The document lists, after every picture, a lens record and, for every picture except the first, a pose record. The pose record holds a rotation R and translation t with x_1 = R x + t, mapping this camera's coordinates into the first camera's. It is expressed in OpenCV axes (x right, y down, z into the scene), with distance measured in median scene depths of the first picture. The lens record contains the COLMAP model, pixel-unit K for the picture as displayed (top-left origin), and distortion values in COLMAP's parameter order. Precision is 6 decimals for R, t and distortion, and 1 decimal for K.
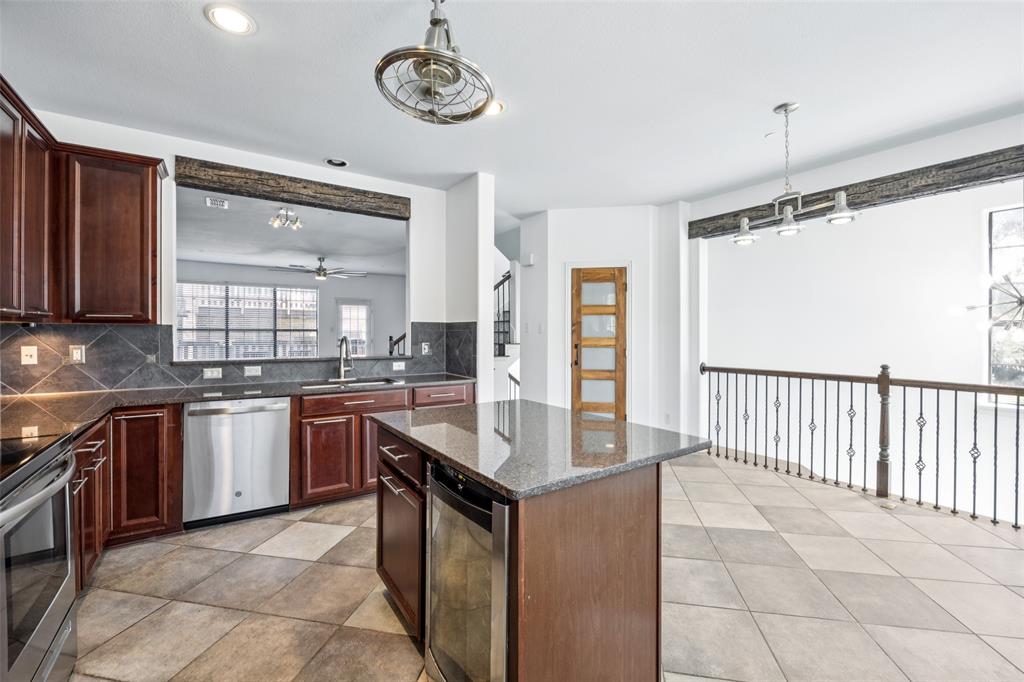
lens RADIAL K [[430.7, 0, 512.8], [0, 430.7, 332.0], [0, 0, 1]] dist [-0.012222, 0.000896]
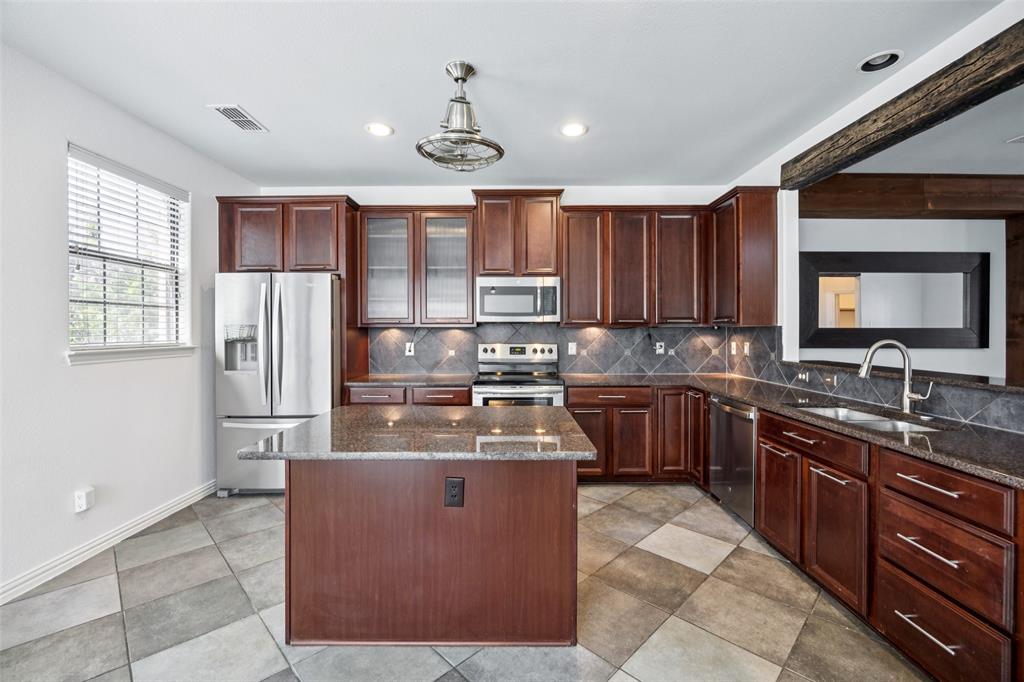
lens RADIAL K [[430.7, 0, 510.6], [0, 430.7, 334.4], [0, 0, 1]] dist [-0.012222, 0.000896]
pose [[-0.558107, 0.004231, -0.829758, 0.432806], [-0.002070, 0.999977, 0.006492, -0.000917], [0.829766, 0.005341, -0.558086, 0.963960]]
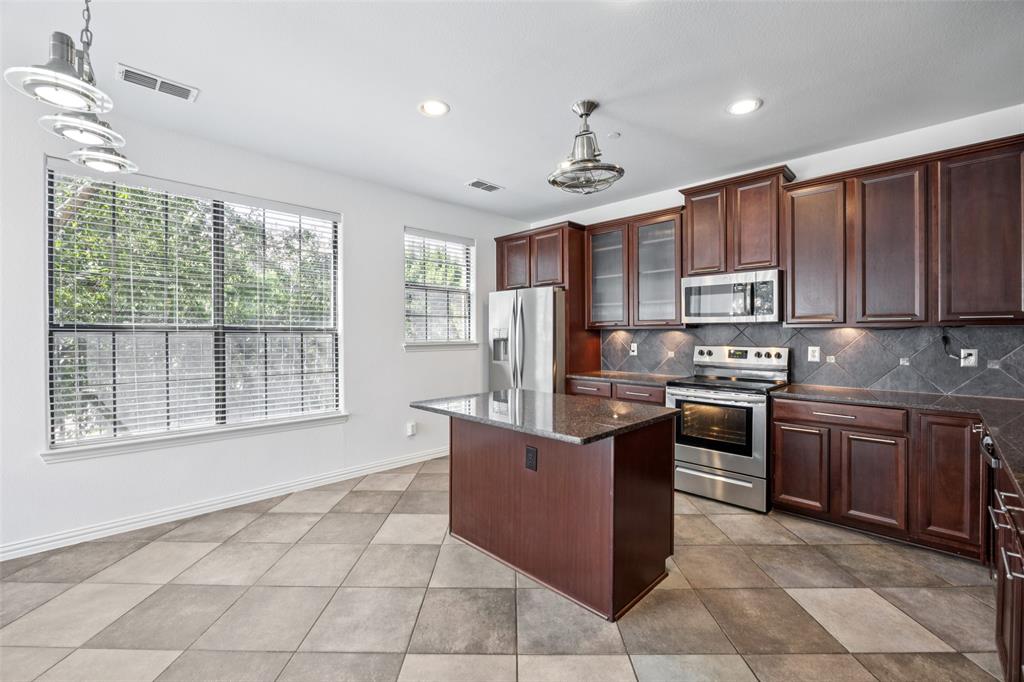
lens RADIAL K [[430.7, 0, 512.7], [0, 430.7, 338.2], [0, 0, 1]] dist [-0.012222, 0.000896]
pose [[-0.981086, 0.000706, -0.193574, 0.193290], [-0.001761, 0.999919, 0.012570, -0.001045], [0.193567, 0.012674, -0.981005, 1.267990]]
